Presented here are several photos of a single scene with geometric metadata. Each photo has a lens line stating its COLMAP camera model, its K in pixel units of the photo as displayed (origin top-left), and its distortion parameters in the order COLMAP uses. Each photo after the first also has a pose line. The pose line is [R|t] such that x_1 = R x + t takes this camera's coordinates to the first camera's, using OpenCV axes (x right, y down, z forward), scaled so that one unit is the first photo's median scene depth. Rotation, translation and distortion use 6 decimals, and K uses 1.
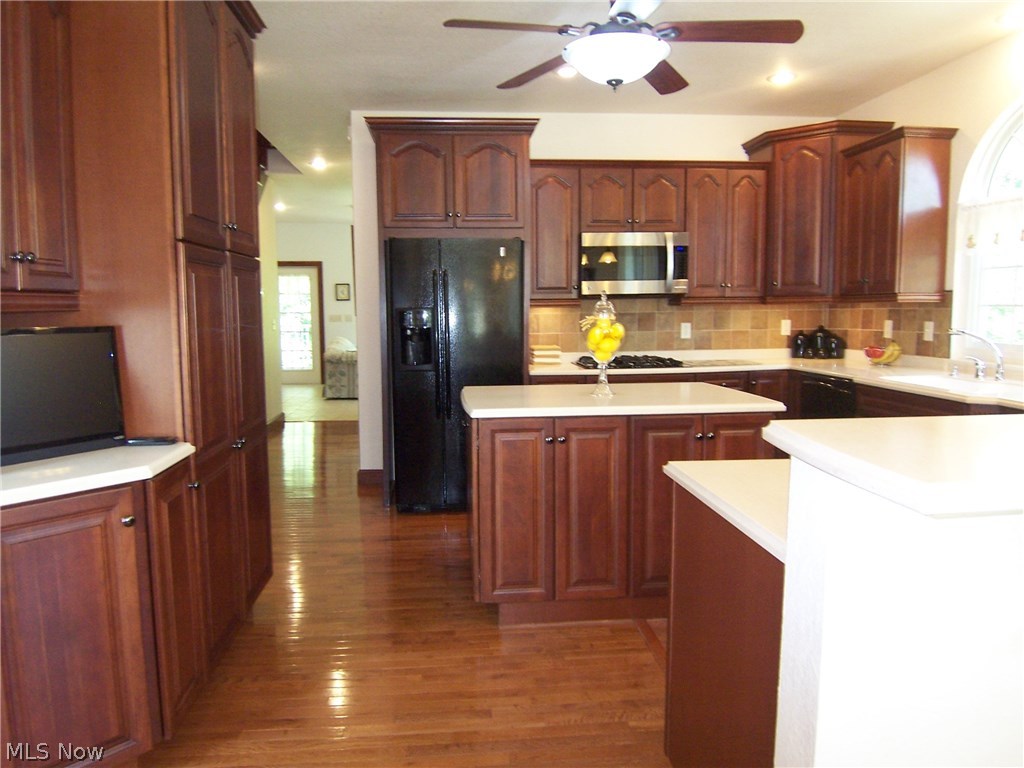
lens RADIAL K [[687.2, 0, 505.7], [0, 687.2, 377.3], [0, 0, 1]] dist [-0.029384, -0.007574]
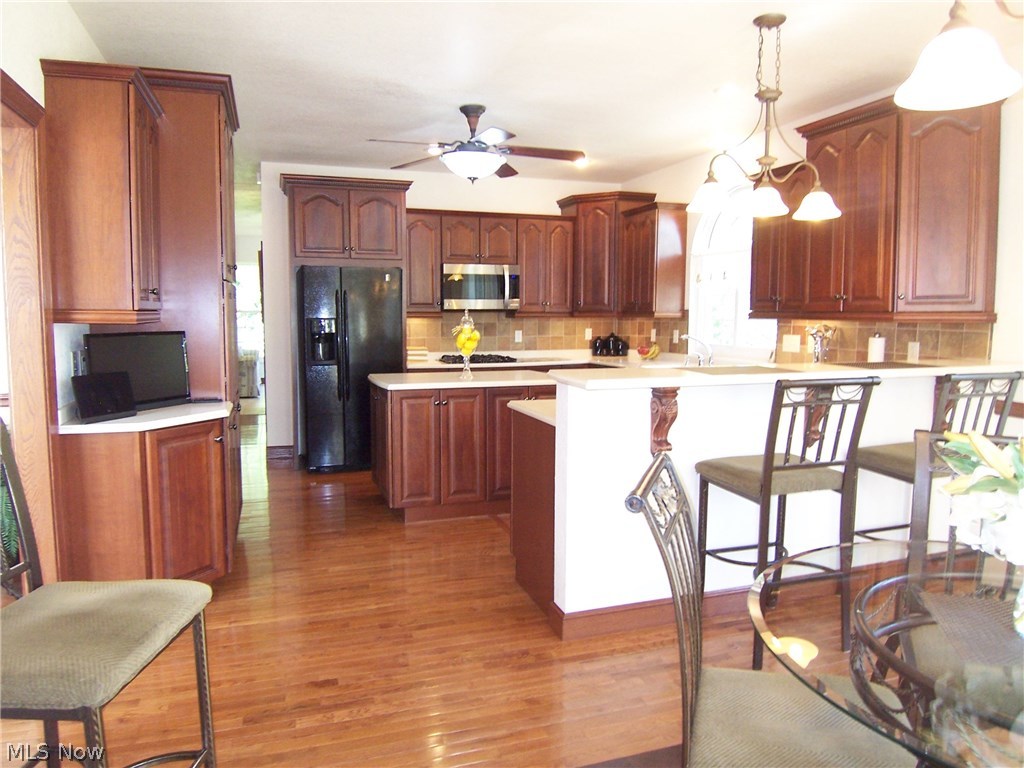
lens RADIAL K [[687.2, 0, 507.1], [0, 687.2, 380.8], [0, 0, 1]] dist [-0.029384, -0.007574]
pose [[0.971698, -0.011322, 0.235956, -0.097278], [0.012209, 0.999923, -0.002295, 0.027982], [-0.235912, 0.005111, 0.971761, -0.378260]]
